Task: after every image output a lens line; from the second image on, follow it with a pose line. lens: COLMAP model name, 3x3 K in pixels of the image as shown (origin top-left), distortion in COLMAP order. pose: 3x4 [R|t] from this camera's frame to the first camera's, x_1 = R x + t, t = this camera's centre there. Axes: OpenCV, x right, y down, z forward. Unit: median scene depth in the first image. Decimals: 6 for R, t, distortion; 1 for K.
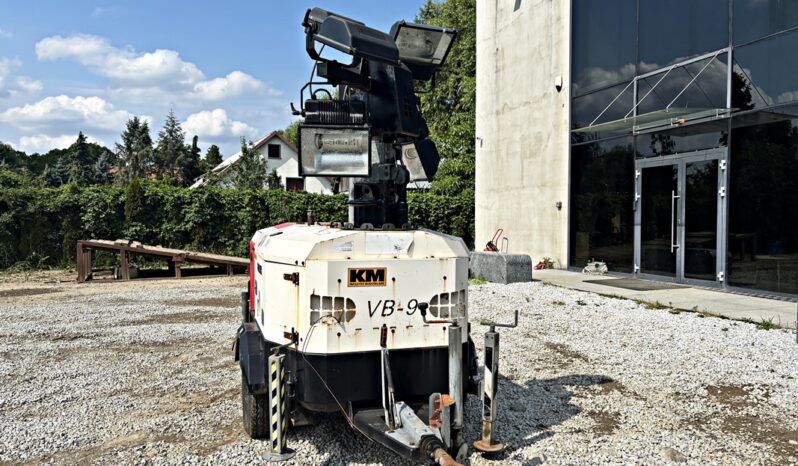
lens RADIAL K [[607.3, 0, 394.3], [0, 607.3, 229.6], [0, 0, 1]] dist [0.009872, -0.007103]
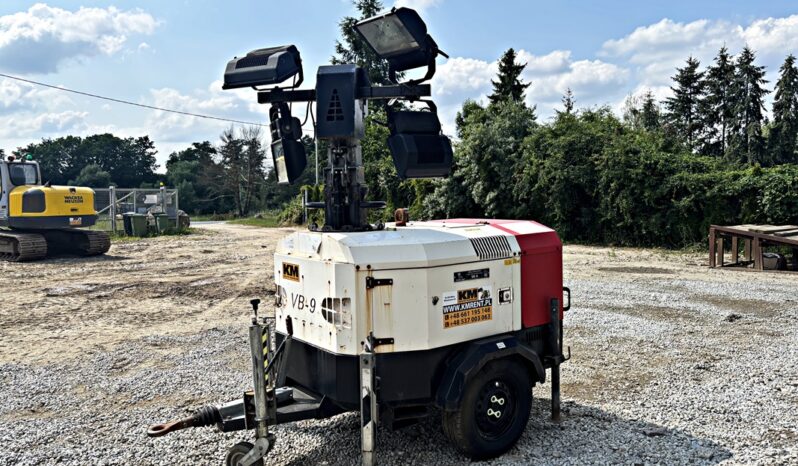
lens RADIAL K [[607.3, 0, 394.3], [0, 607.3, 229.6], [0, 0, 1]] dist [0.009872, -0.007103]
pose [[0.348737, 0.044516, -0.936163, 0.357495], [-0.012675, 0.999004, 0.042783, -0.016785], [0.937135, -0.003054, 0.348954, 0.261985]]
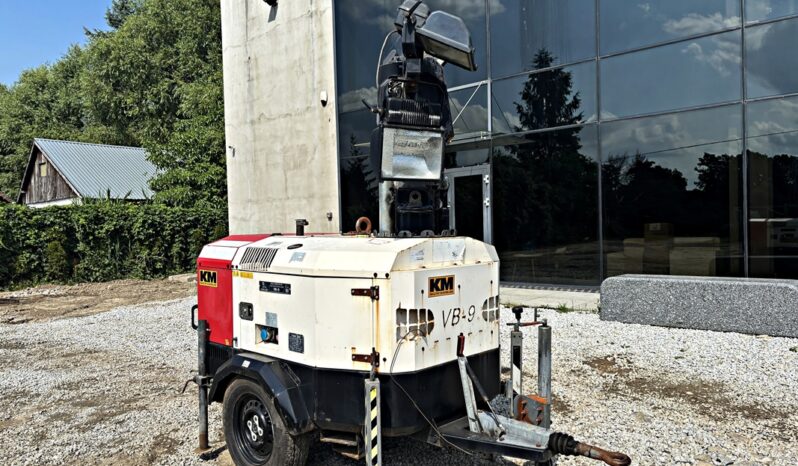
lens RADIAL K [[607.3, 0, 394.3], [0, 607.3, 229.6], [0, 0, 1]] dist [0.009872, -0.007103]
pose [[0.869495, -0.022978, 0.493407, -0.193535], [0.033258, 0.999374, -0.012067, -0.000558], [-0.492821, 0.026902, 0.869715, 0.066395]]
